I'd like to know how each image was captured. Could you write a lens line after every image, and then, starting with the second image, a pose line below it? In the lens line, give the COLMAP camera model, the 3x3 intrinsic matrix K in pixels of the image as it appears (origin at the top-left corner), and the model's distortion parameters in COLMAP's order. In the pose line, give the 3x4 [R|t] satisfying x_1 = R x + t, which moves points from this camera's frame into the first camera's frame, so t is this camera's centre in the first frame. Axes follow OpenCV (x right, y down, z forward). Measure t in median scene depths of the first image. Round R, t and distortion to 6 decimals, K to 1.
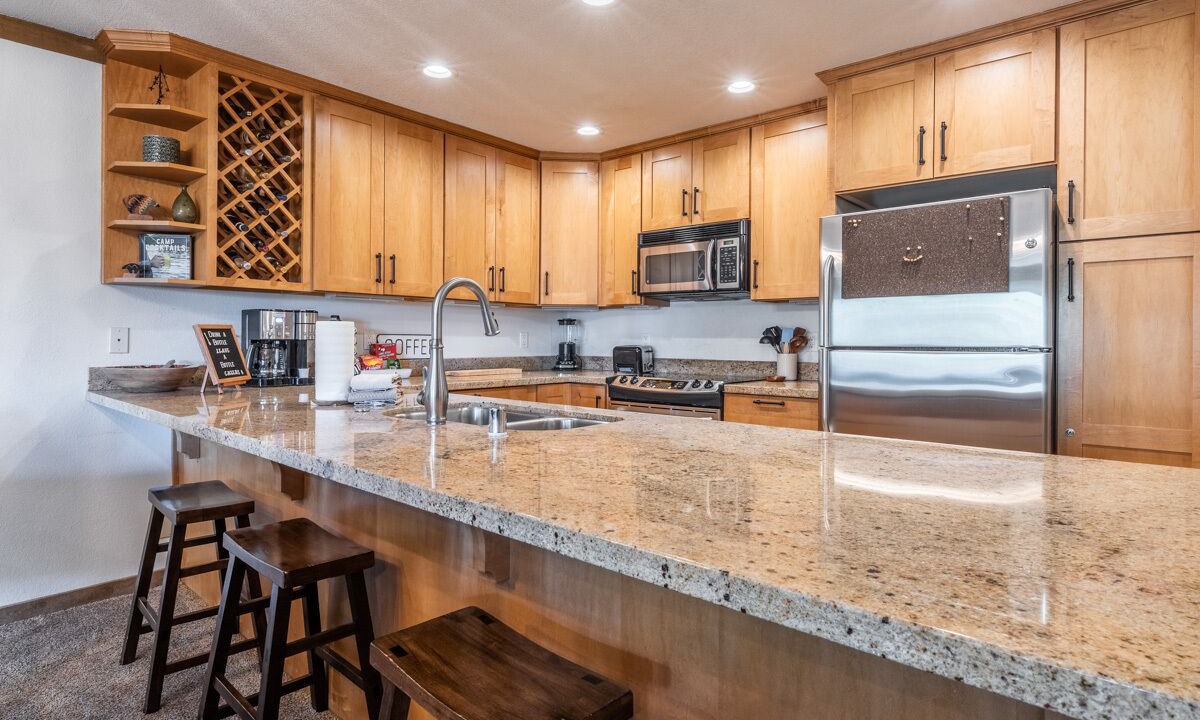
lens RADIAL K [[627.4, 0, 597.2], [0, 627.4, 353.2], [0, 0, 1]] dist [-0.003999, -0.001785]
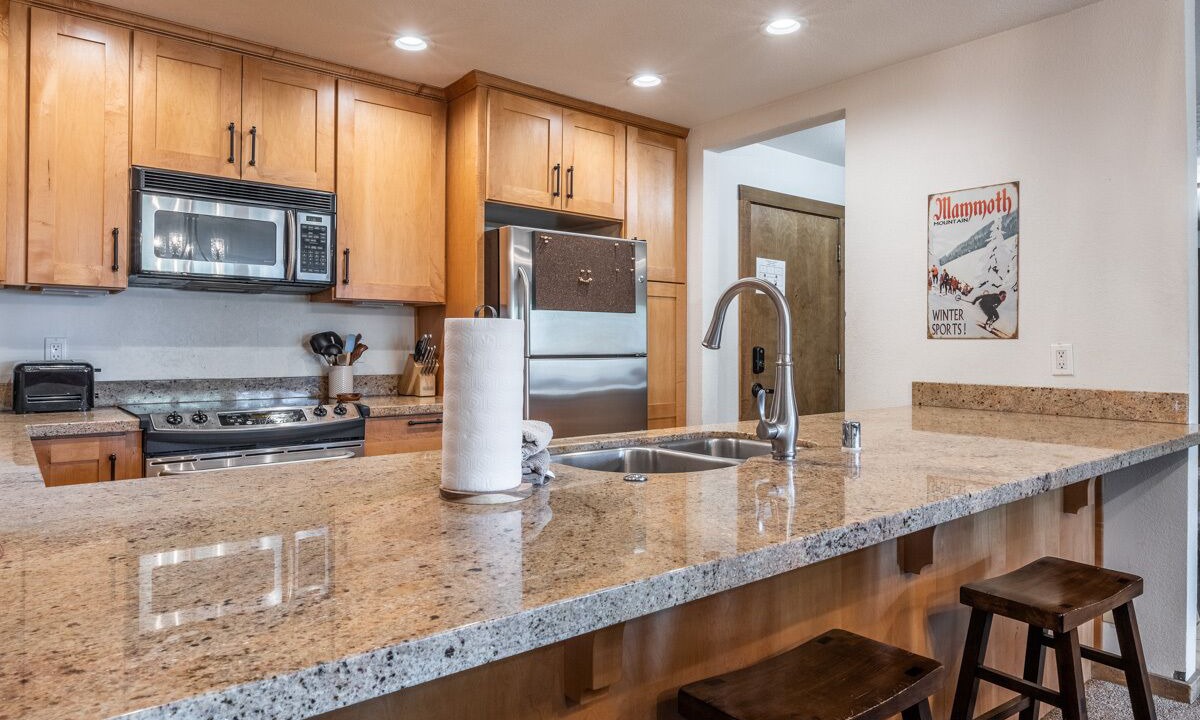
lens RADIAL K [[732.5, 0, 600.6], [0, 732.5, 349.6], [0, 0, 1]] dist [0.018896, 0.000439]
pose [[0.174164, -0.009470, 0.984671, -0.579507], [0.021155, 0.999759, 0.005874, -0.018616], [-0.984489, 0.019807, 0.174322, 0.499098]]
